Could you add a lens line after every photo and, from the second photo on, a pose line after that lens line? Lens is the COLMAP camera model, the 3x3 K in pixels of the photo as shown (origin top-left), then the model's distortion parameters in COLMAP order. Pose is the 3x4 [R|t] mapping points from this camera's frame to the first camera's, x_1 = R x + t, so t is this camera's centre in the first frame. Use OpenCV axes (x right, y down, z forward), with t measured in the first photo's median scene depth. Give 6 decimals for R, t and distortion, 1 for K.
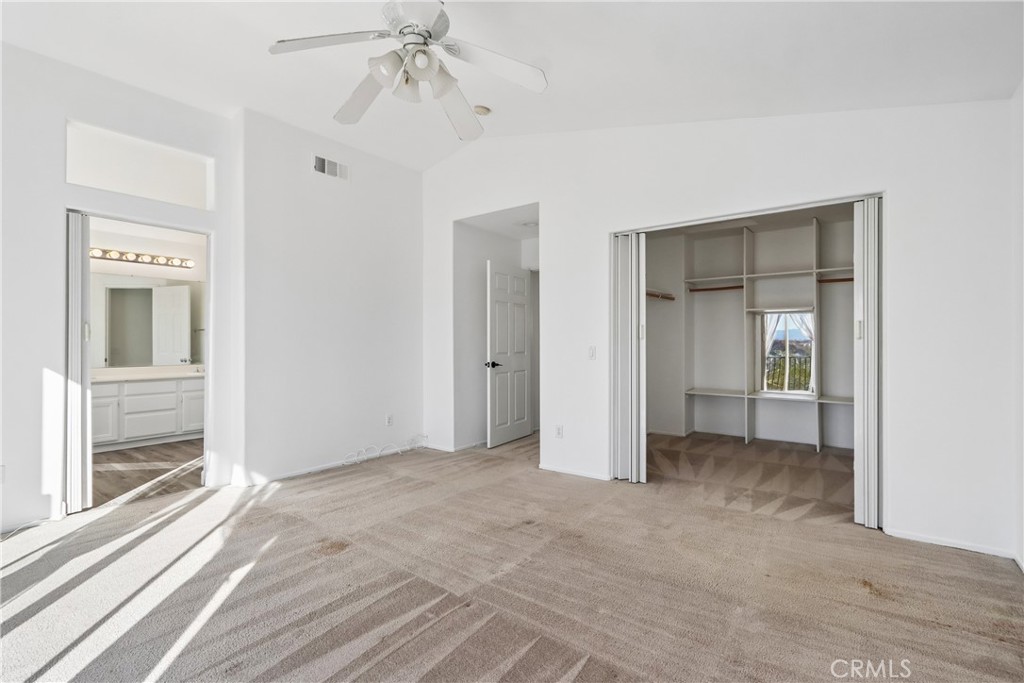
lens RADIAL K [[476.1, 0, 509.1], [0, 476.1, 348.9], [0, 0, 1]] dist [-0.023833, 0.008419]
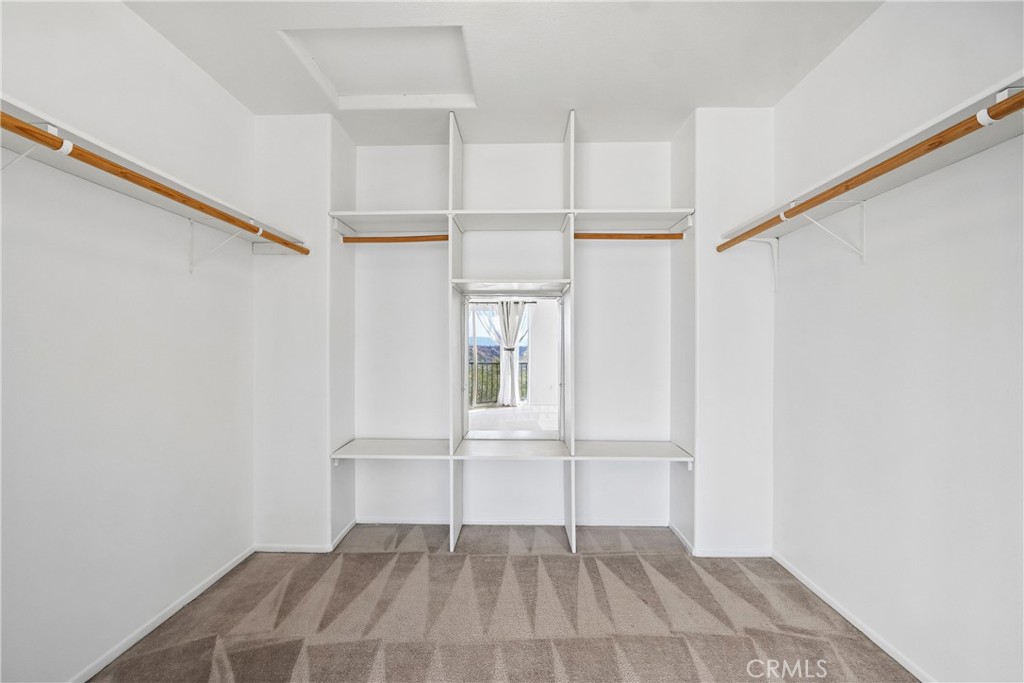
lens RADIAL K [[476.1, 0, 509.1], [0, 476.1, 348.9], [0, 0, 1]] dist [-0.023833, 0.008419]
pose [[0.809045, 0.005712, 0.587719, 0.240909], [-0.002363, 0.999976, -0.006465, -0.009787], [-0.587742, 0.003842, 0.809039, 0.528265]]
